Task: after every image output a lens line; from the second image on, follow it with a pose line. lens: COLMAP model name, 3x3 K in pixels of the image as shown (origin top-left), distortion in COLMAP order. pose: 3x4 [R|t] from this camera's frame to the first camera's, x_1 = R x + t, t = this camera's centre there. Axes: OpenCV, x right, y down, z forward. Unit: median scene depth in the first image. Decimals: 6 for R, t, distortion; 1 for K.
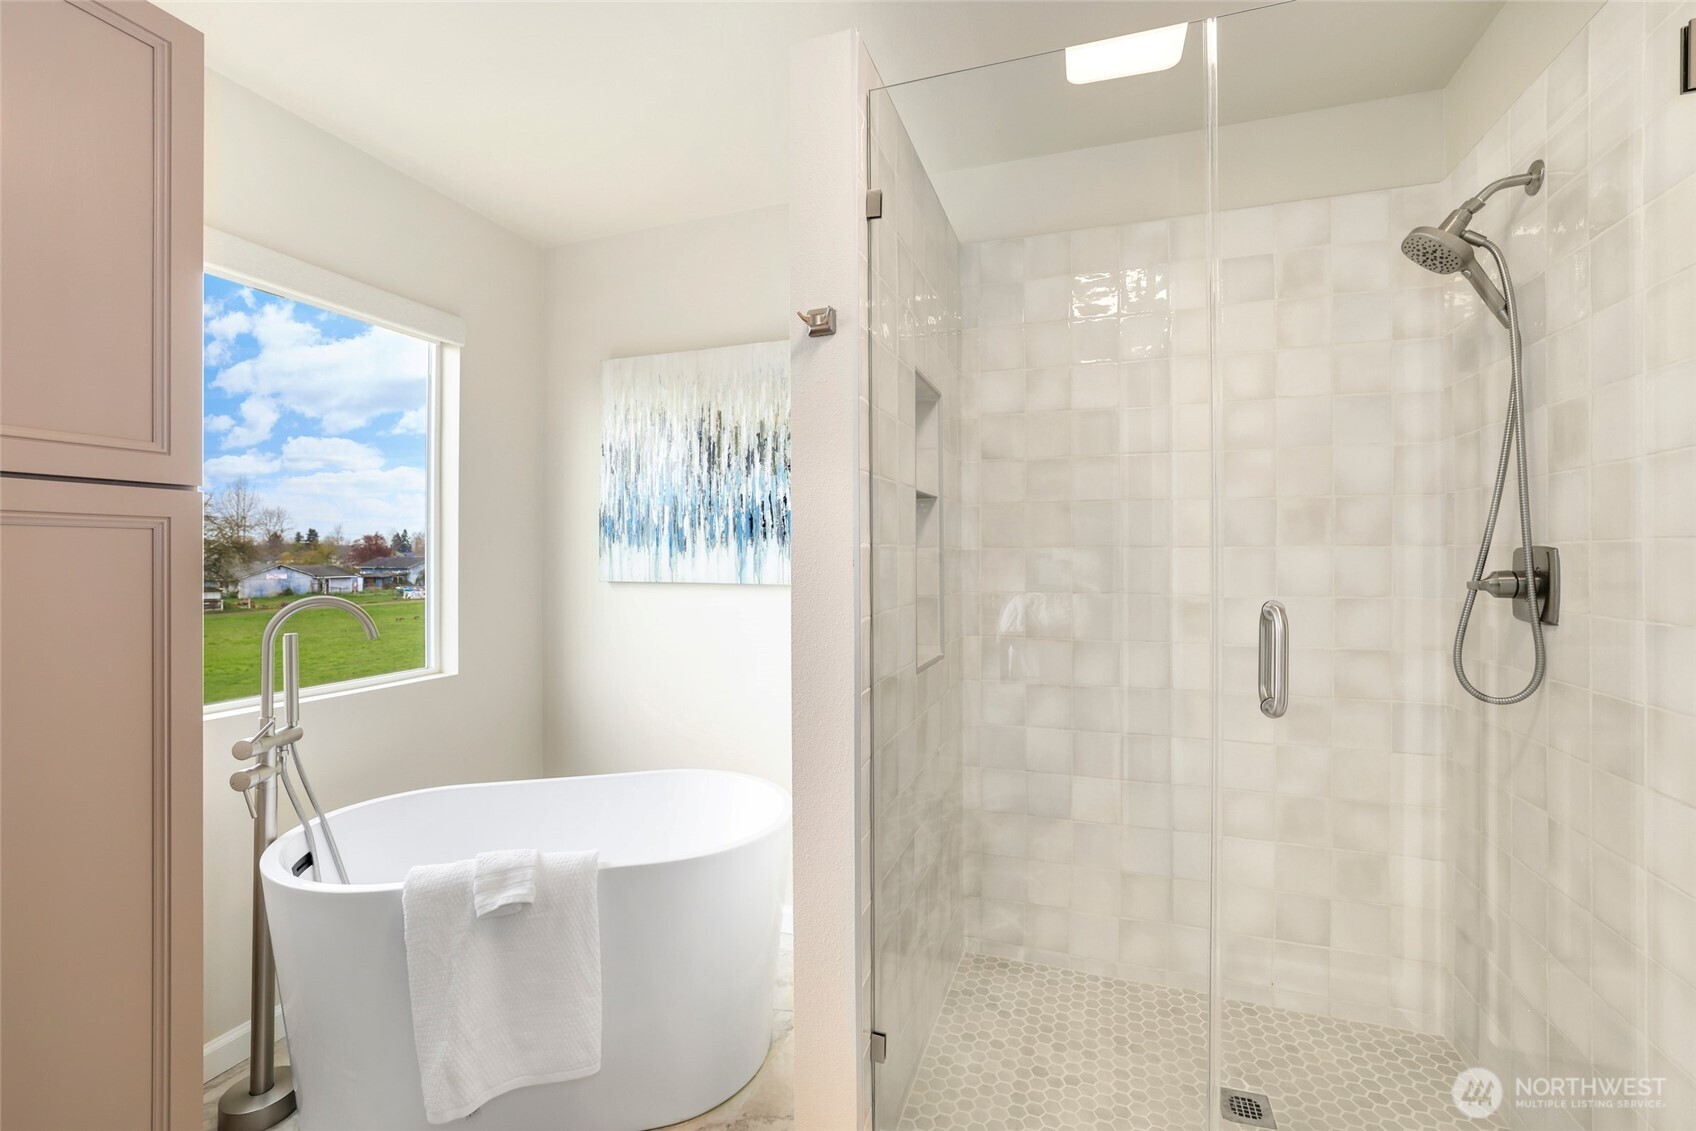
lens RADIAL K [[743.4, 0, 831.9], [0, 743.4, 560.9], [0, 0, 1]] dist [-0.015183, 0.006569]
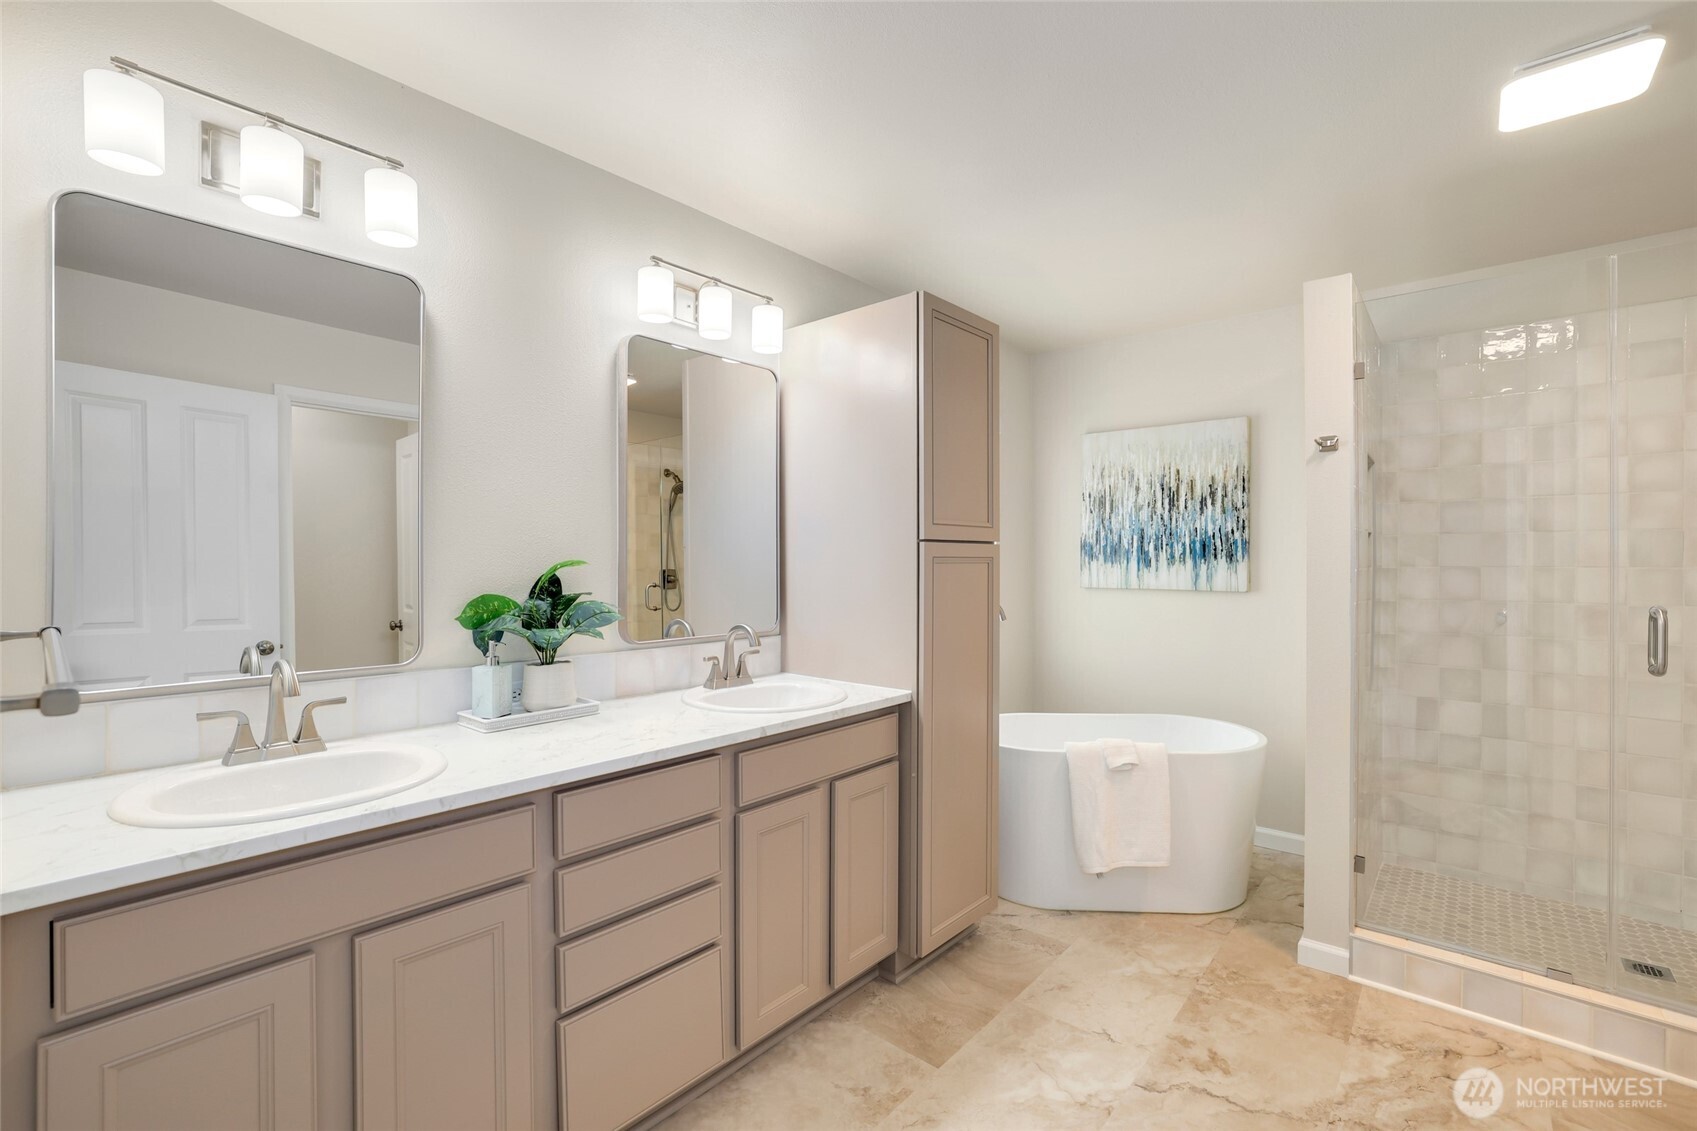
lens RADIAL K [[743.9, 0, 848.3], [0, 743.9, 564.8], [0, 0, 1]] dist [-0.015183, 0.006569]
pose [[0.941623, 0.002046, -0.336662, -0.271641], [-0.001383, 0.999997, 0.002209, -0.020281], [0.336665, -0.001614, 0.941623, -0.567789]]
